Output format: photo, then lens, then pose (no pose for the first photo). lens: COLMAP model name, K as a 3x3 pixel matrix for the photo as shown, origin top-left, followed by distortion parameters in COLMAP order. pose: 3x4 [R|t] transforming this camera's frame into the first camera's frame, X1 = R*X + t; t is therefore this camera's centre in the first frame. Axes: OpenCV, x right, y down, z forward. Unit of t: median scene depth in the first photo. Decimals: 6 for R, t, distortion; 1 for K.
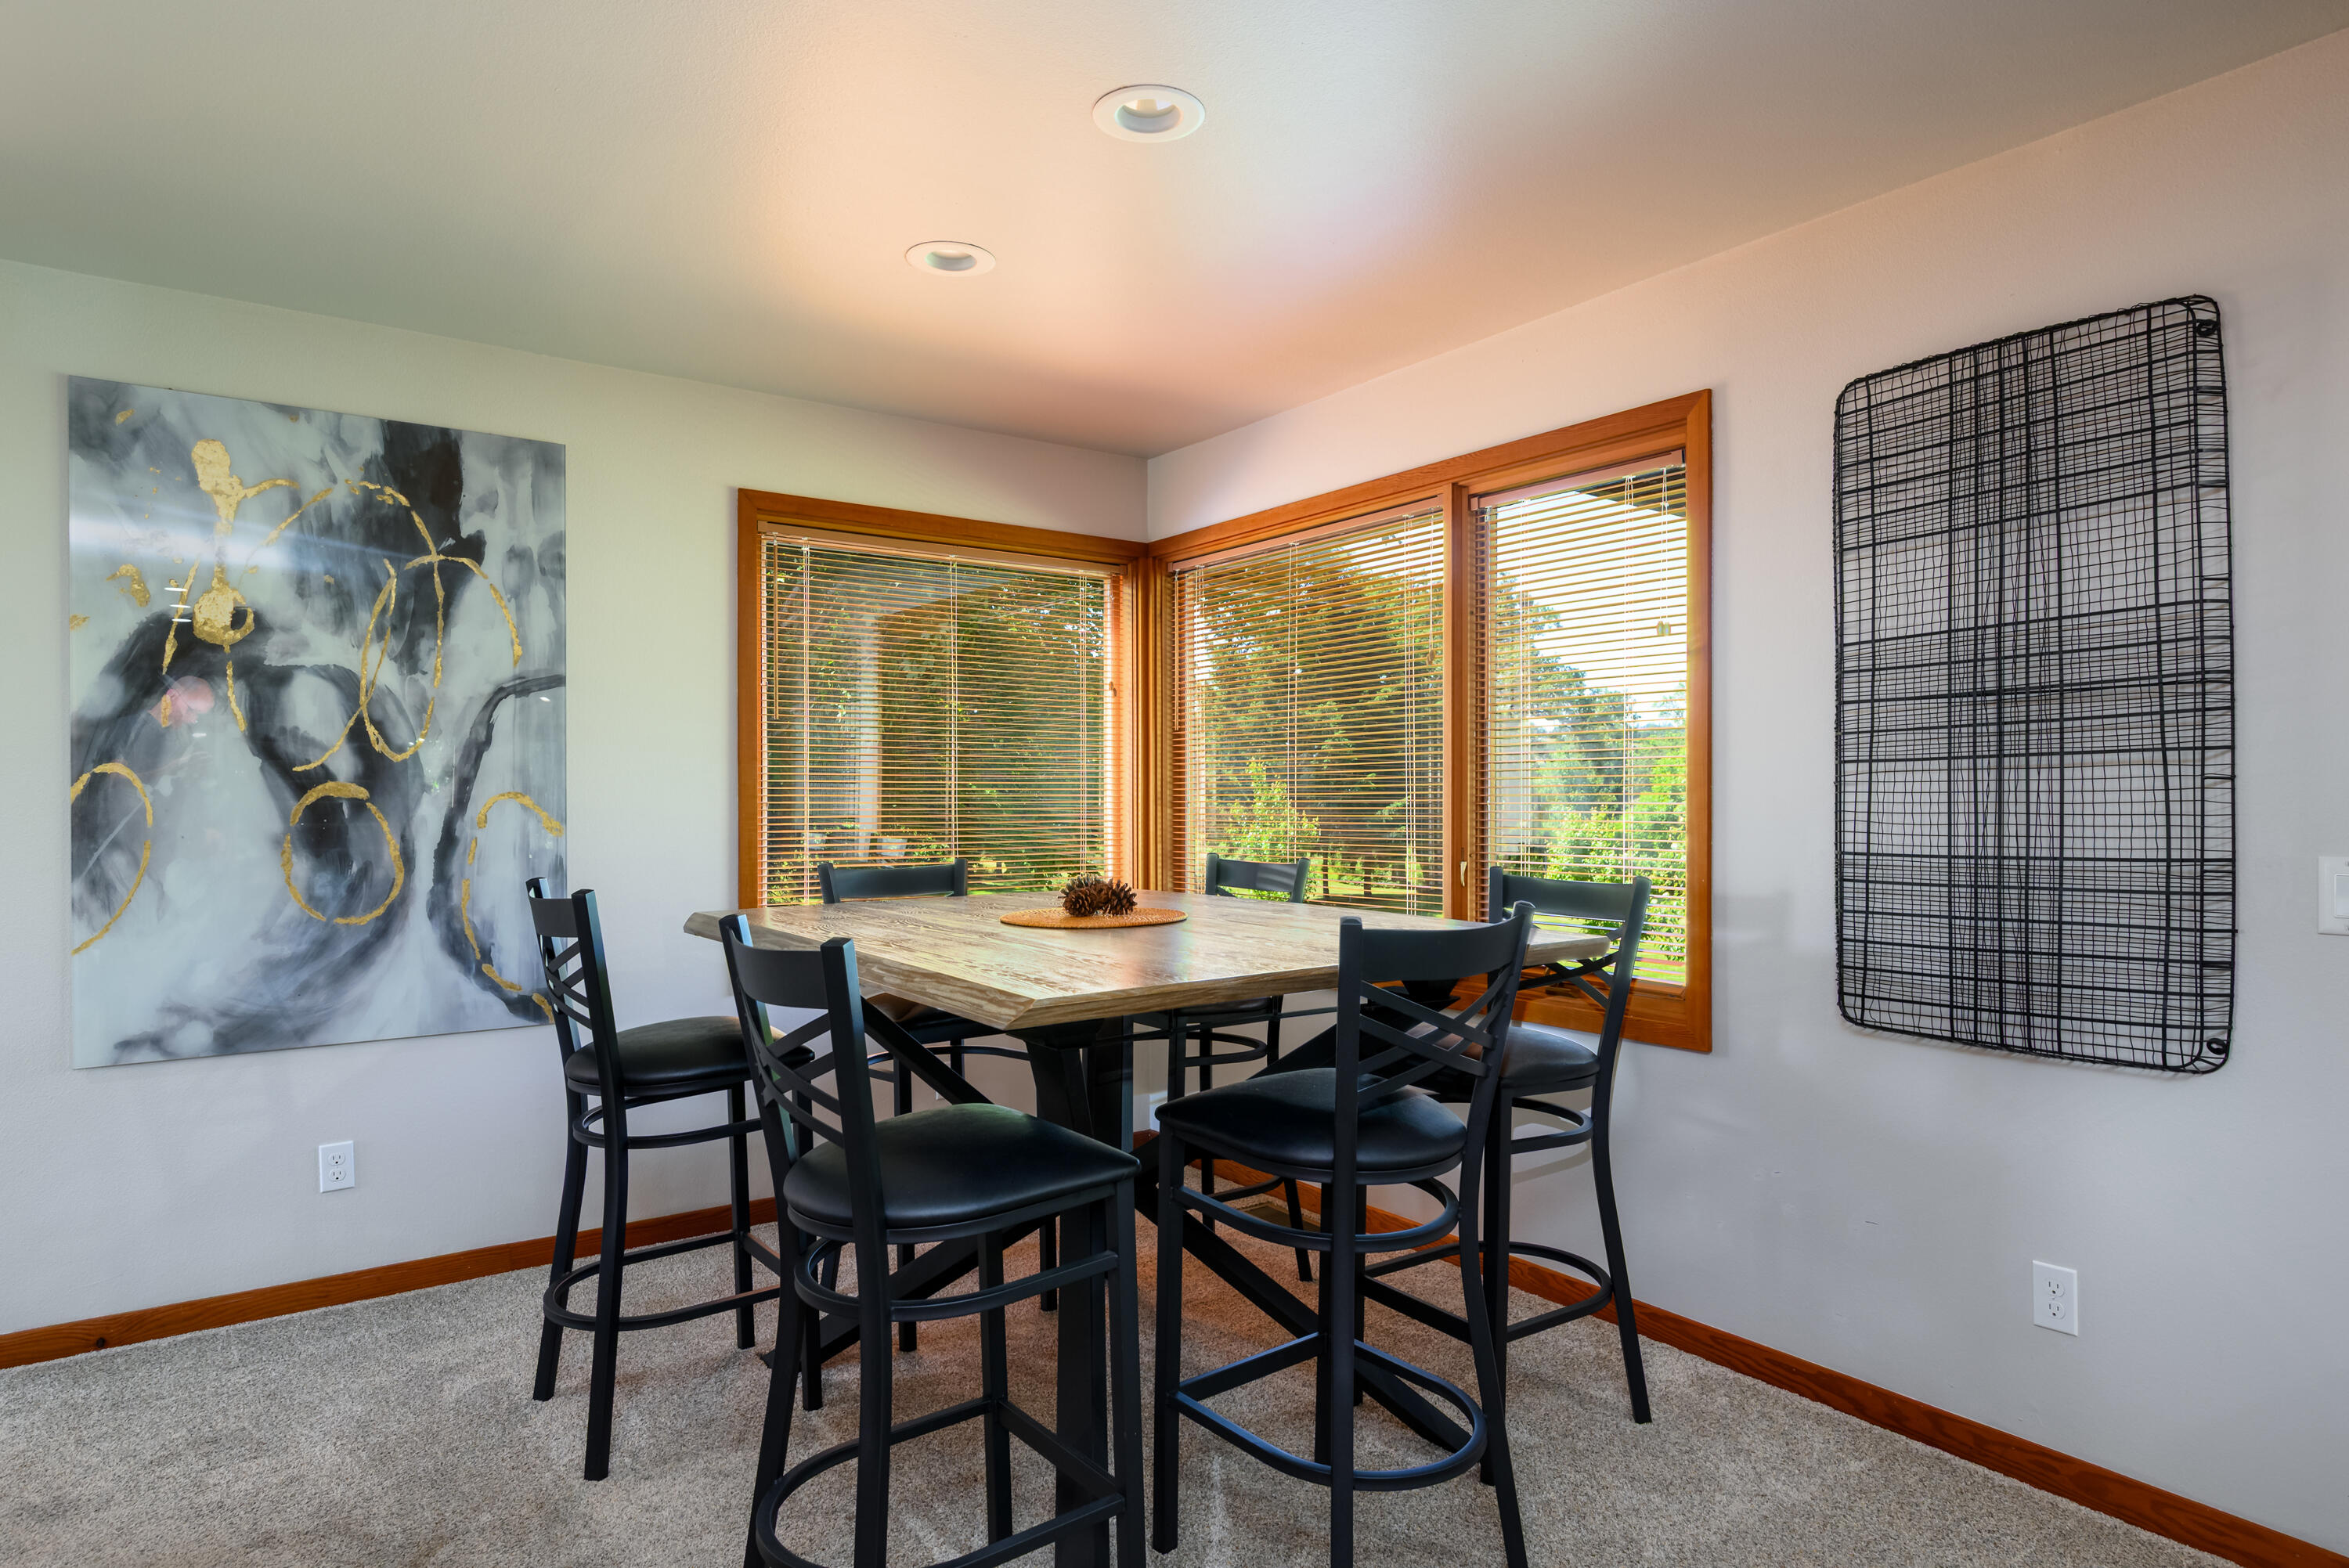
lens RADIAL K [[1330.9, 0, 1174.5], [0, 1330.9, 784.0], [0, 0, 1]] dist [-0.001718, -0.001375]
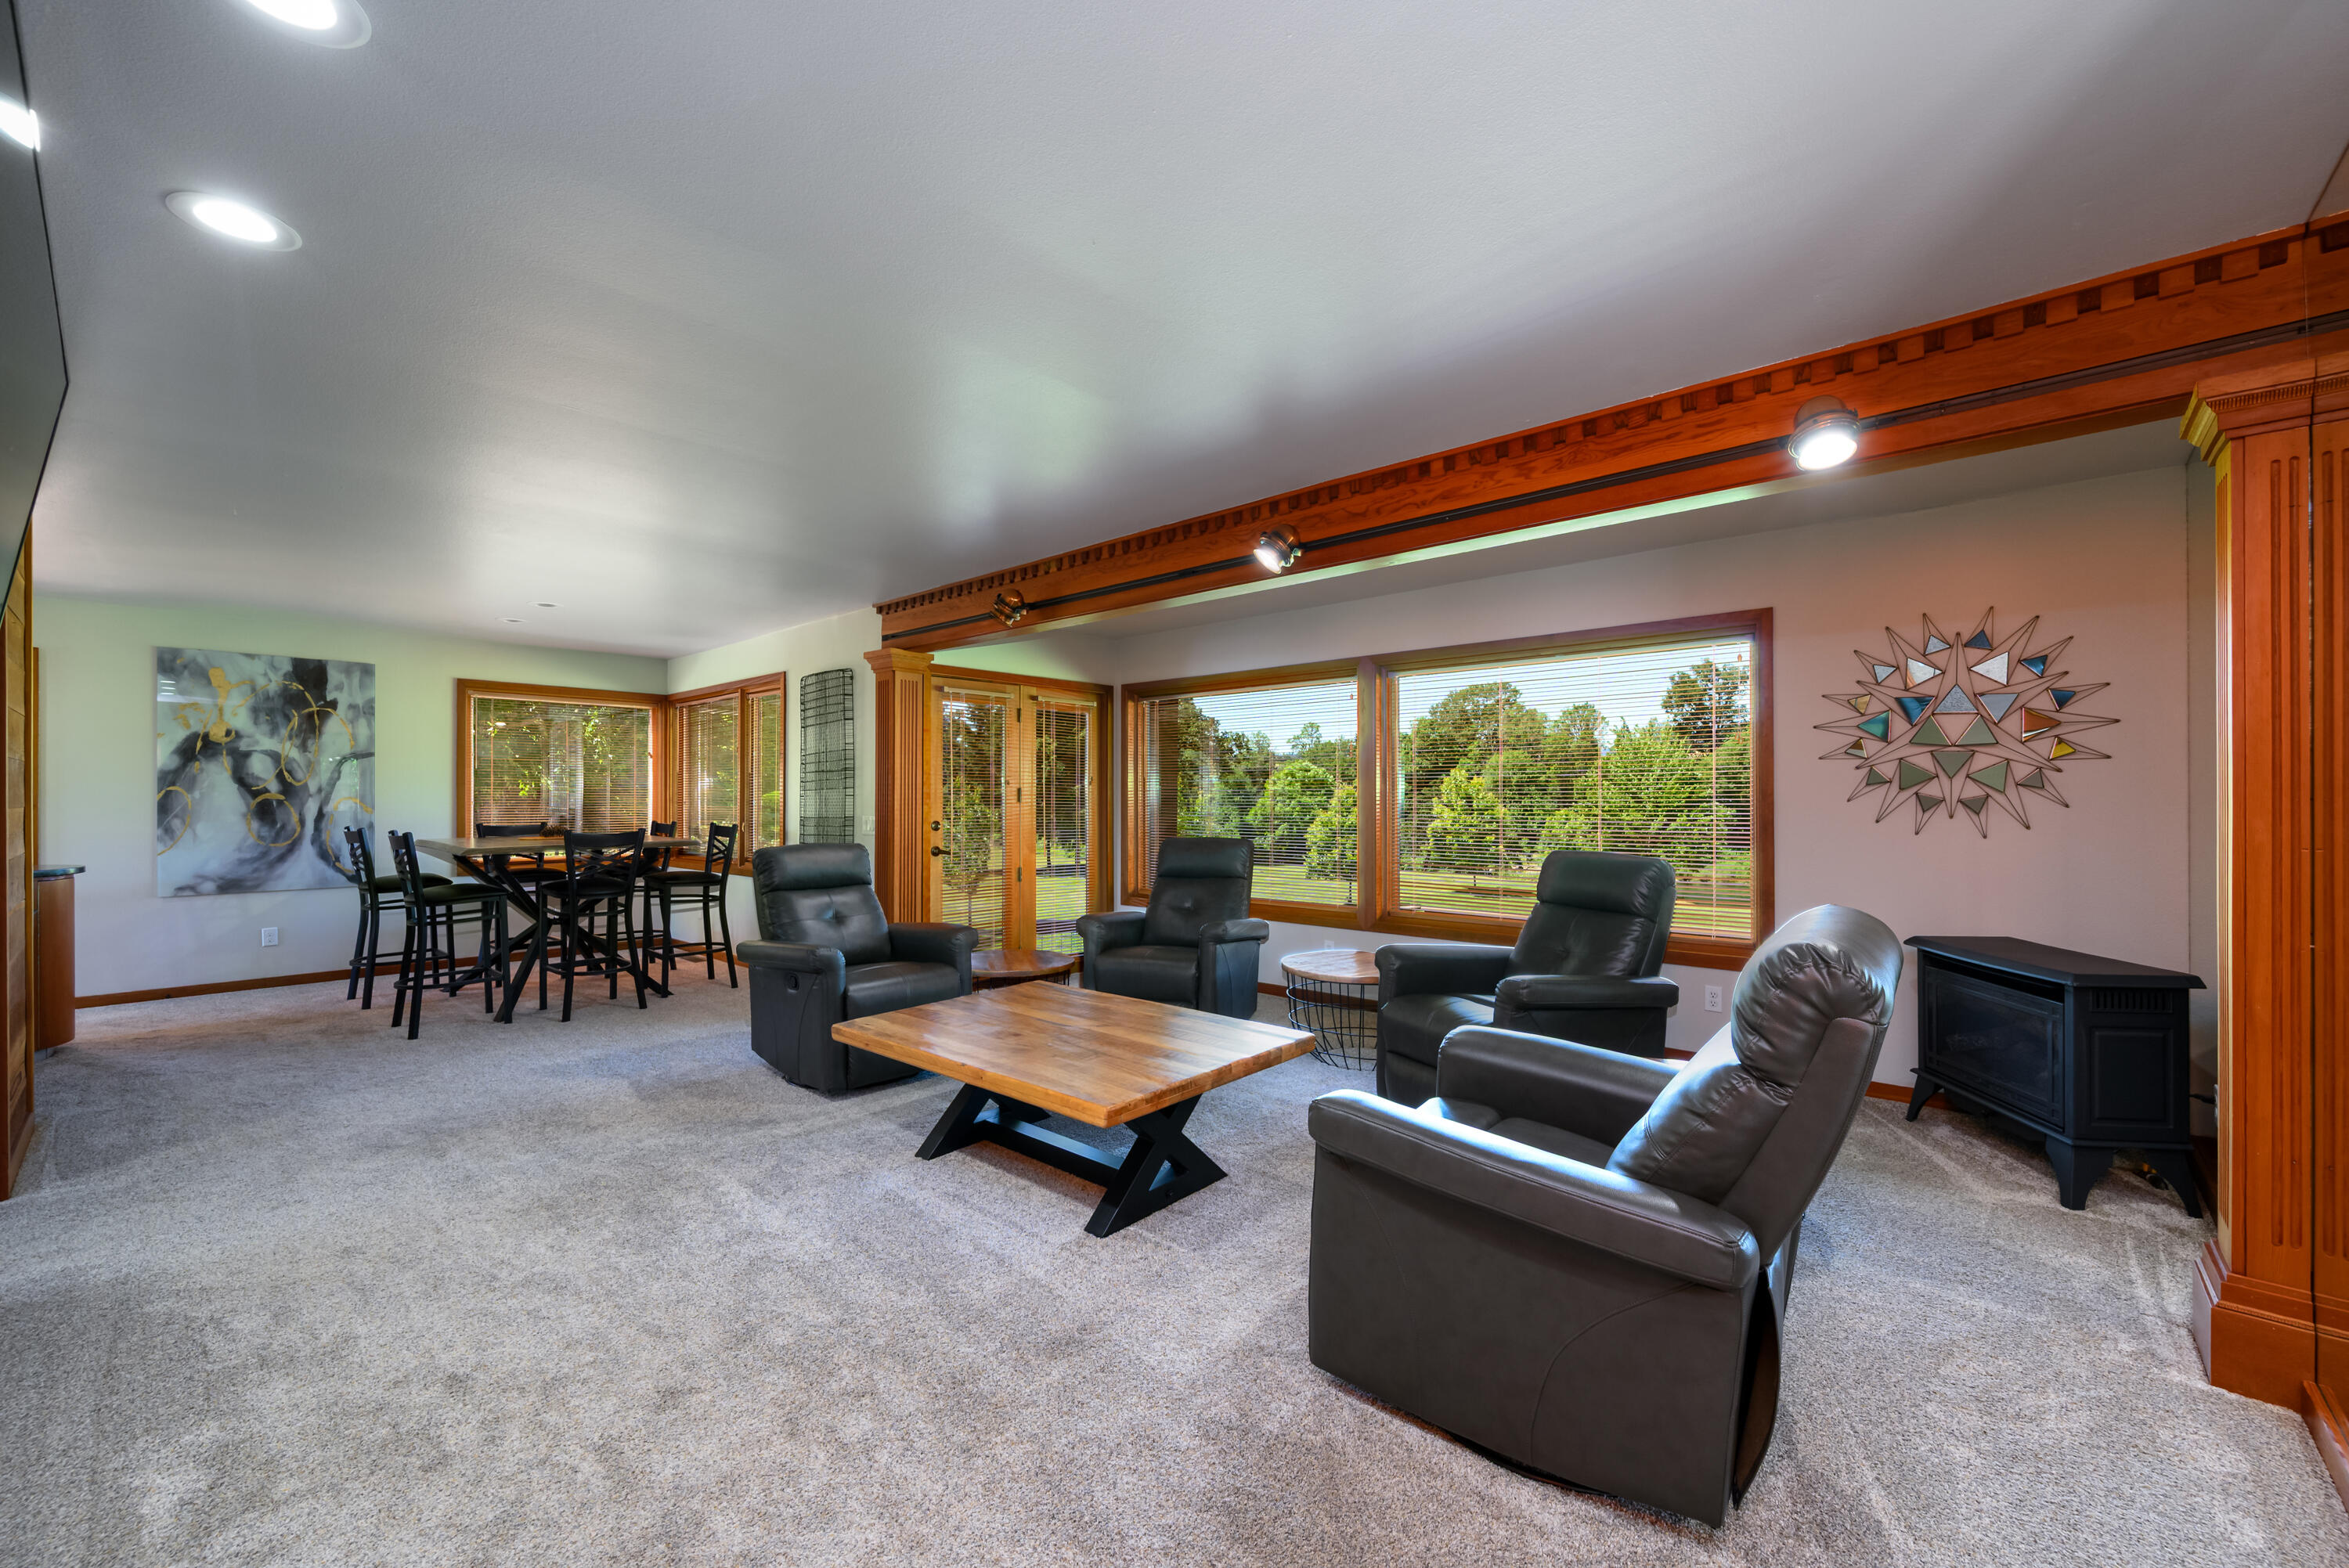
lens RADIAL K [[941.5, 0, 1178.7], [0, 941.5, 789.7], [0, 0, 1]] dist [0.001611, 0.000161]
pose [[0.977735, 0.004729, 0.209792, 0.766836], [-0.004360, 0.999988, -0.002225, -0.012584], [-0.209800, 0.001261, 0.977743, -1.253162]]
